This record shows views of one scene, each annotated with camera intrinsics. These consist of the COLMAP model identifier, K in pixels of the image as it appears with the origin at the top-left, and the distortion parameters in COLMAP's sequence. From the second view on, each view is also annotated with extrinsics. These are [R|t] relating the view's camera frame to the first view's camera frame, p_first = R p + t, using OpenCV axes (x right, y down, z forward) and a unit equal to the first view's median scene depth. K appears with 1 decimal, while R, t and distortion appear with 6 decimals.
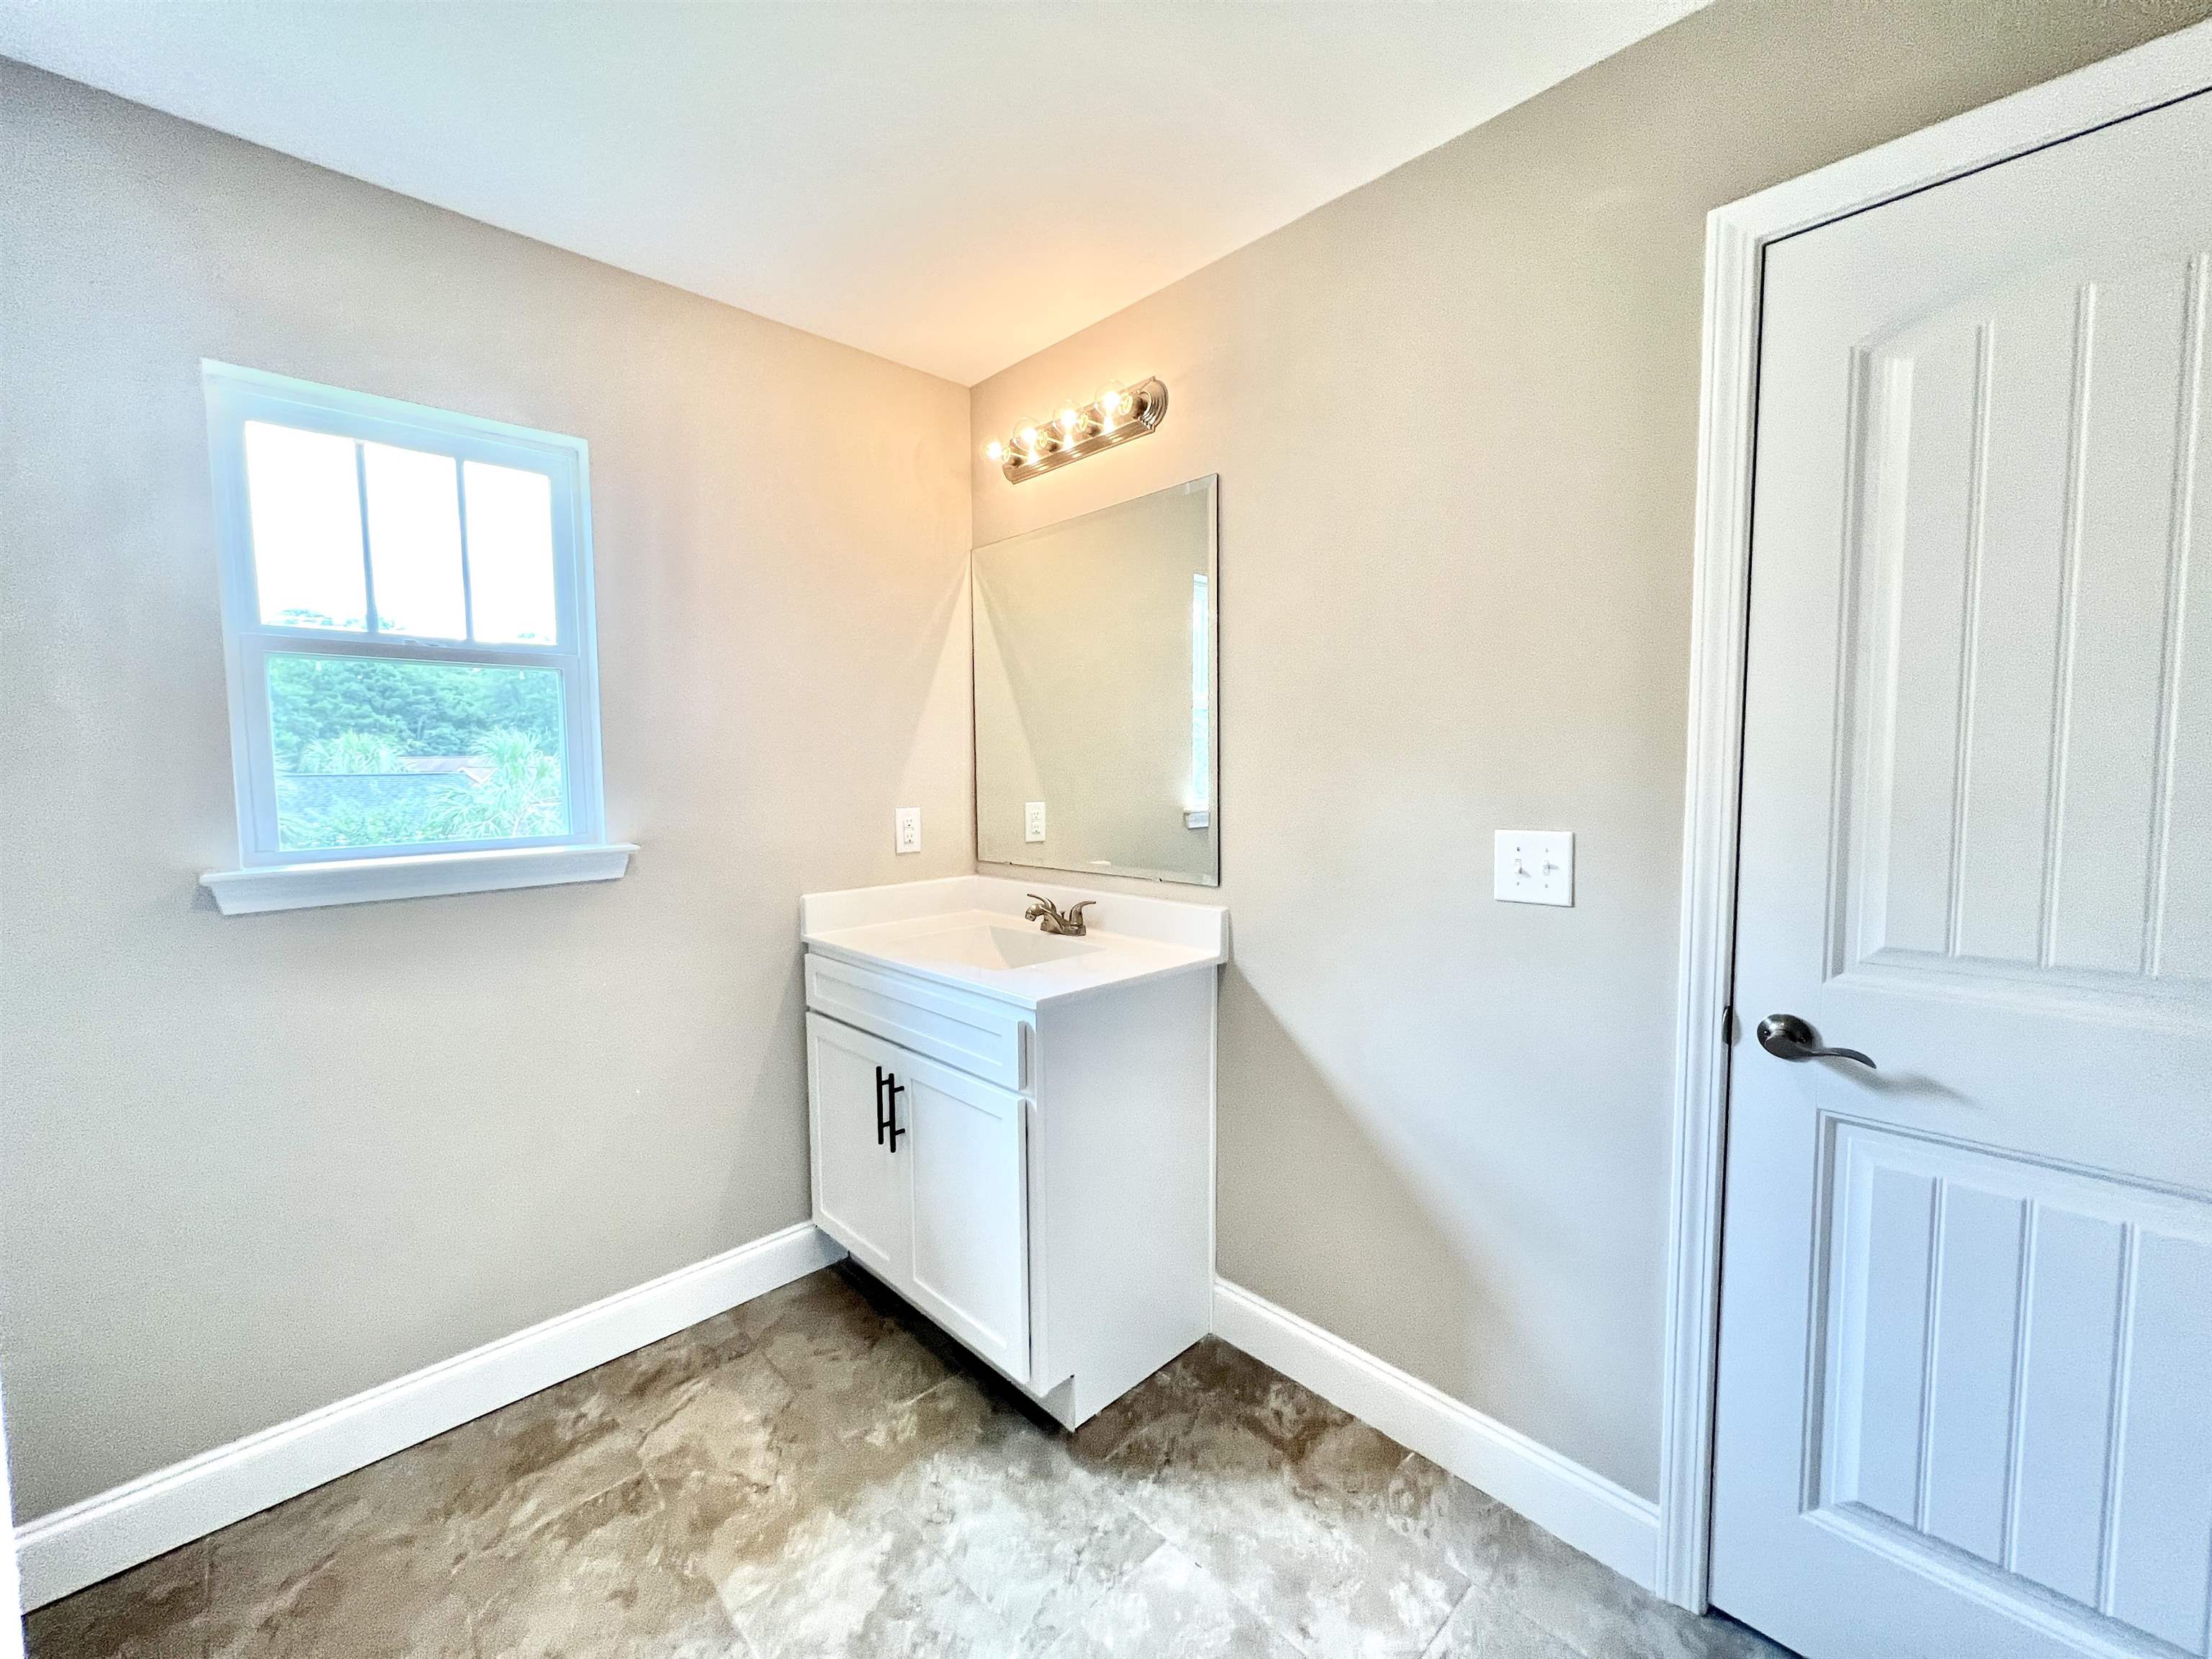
lens RADIAL K [[889.0, 0, 1095.4], [0, 889.0, 828.6], [0, 0, 1]] dist [0.001470, 0.000181]
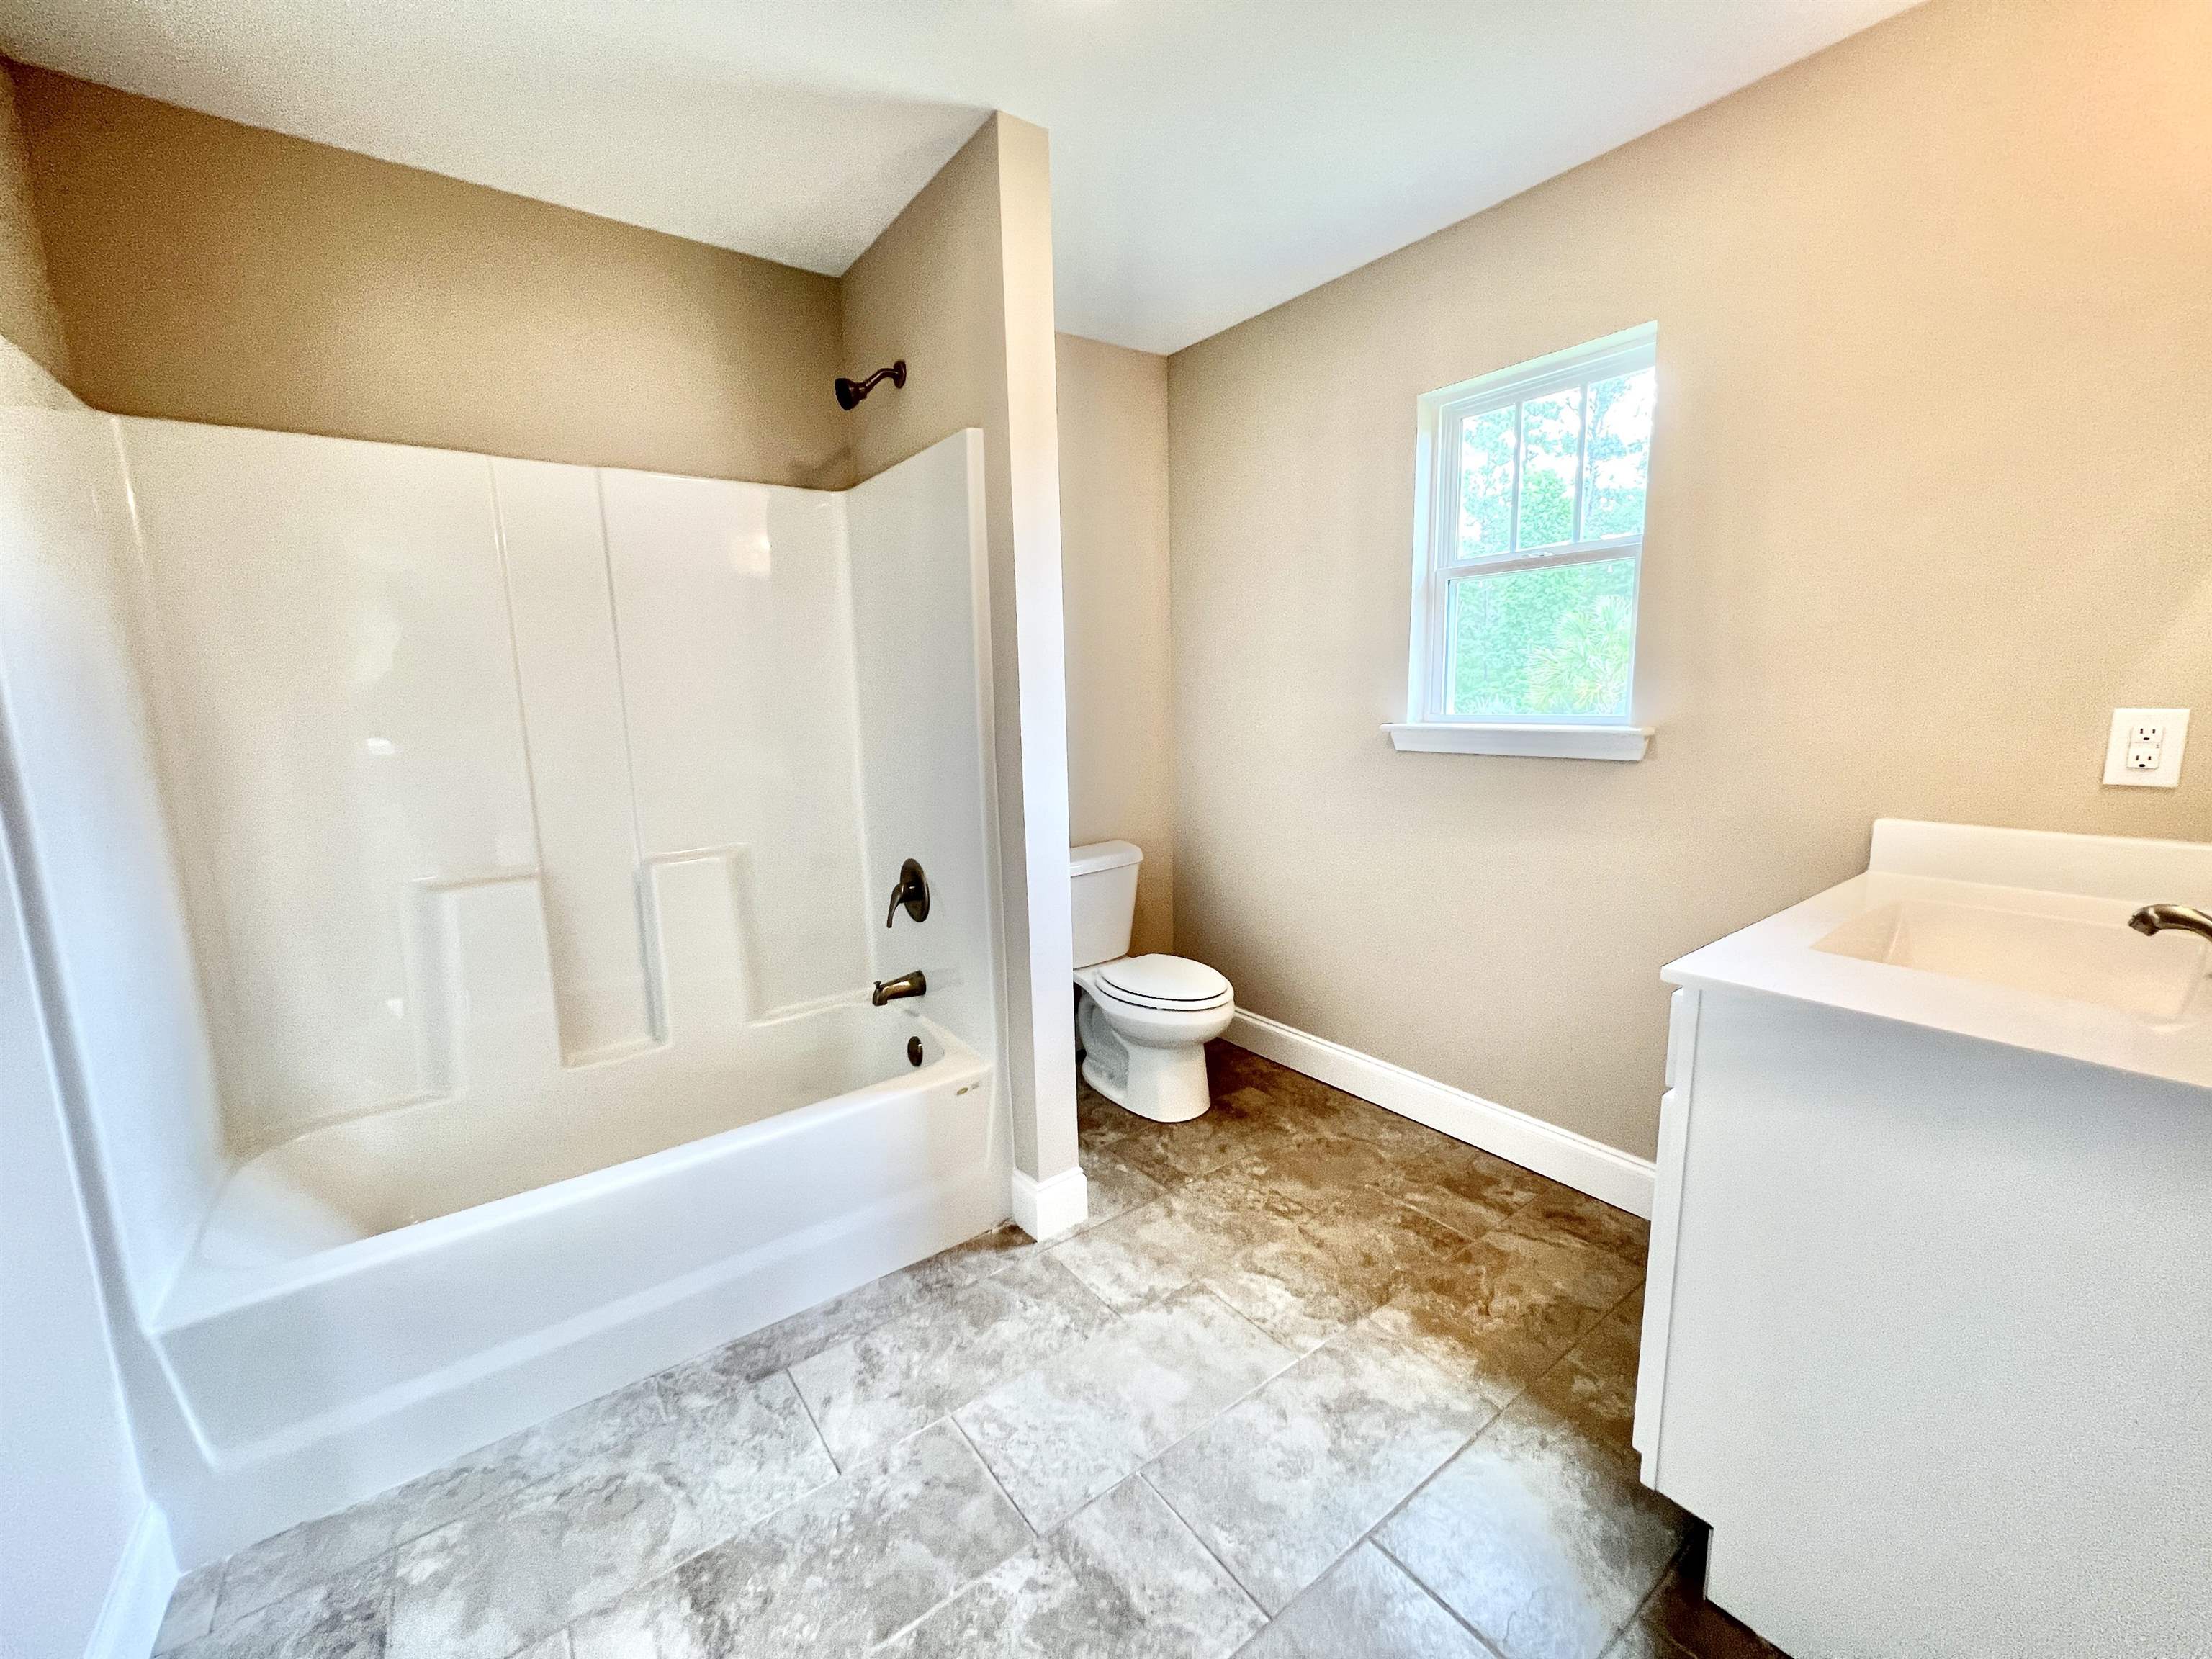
lens RADIAL K [[889.0, 0, 1095.4], [0, 889.0, 828.6], [0, 0, 1]] dist [0.001470, 0.000181]
pose [[-0.123636, 0.172346, -0.977247, 0.686893], [-0.050134, 0.982460, 0.179608, -0.024566], [0.991060, 0.071199, -0.112827, 0.622242]]
